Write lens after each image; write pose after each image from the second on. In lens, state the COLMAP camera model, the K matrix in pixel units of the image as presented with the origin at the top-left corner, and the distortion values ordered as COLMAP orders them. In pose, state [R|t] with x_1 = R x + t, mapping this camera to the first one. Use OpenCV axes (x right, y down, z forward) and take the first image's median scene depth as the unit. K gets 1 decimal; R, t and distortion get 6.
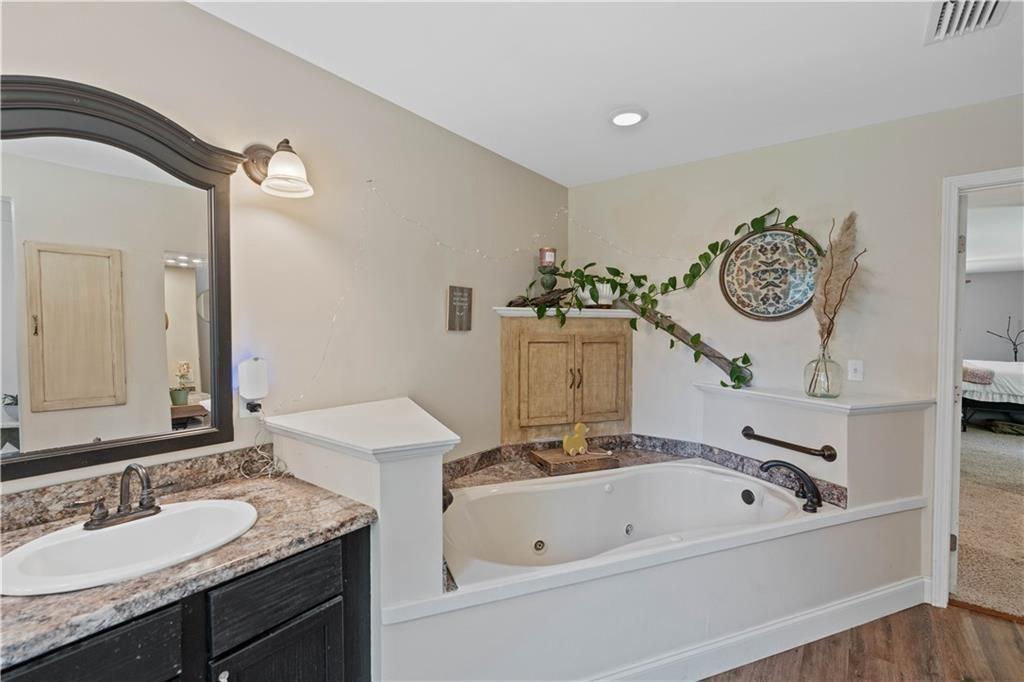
lens RADIAL K [[450.2, 0, 512.0], [0, 450.2, 341.0], [0, 0, 1]] dist [0.000075, 0.000278]
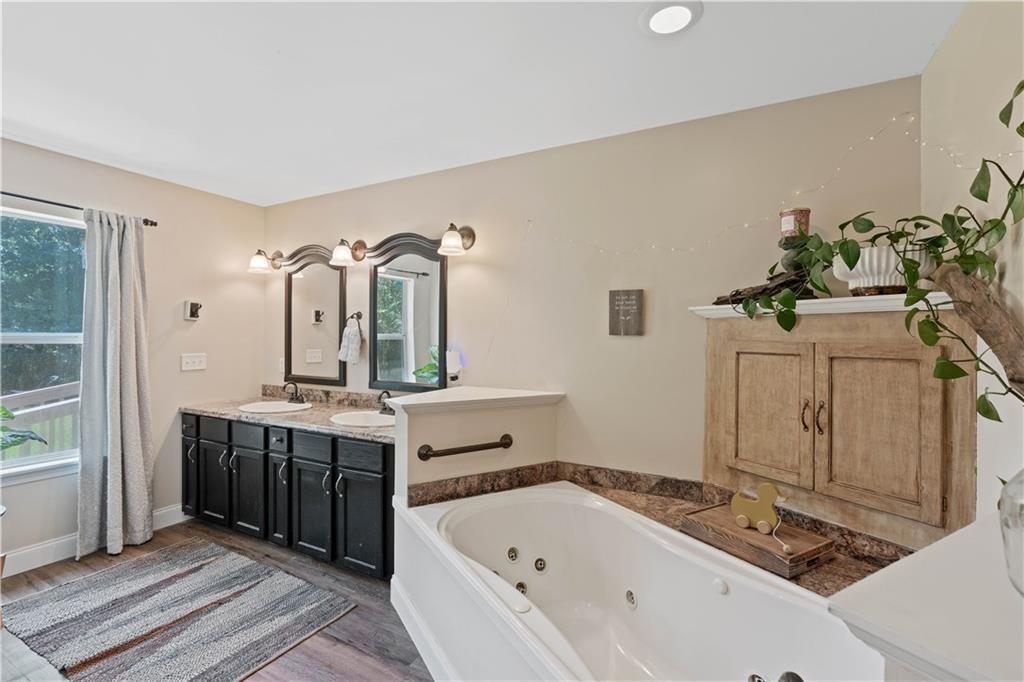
lens RADIAL K [[450.2, 0, 512.0], [0, 450.2, 341.0], [0, 0, 1]] dist [0.000075, 0.000278]
pose [[0.177320, 0.009219, -0.984110, 0.675996], [-0.029909, 0.999545, 0.003974, -0.007289], [0.983699, 0.028729, 0.177515, 0.513234]]
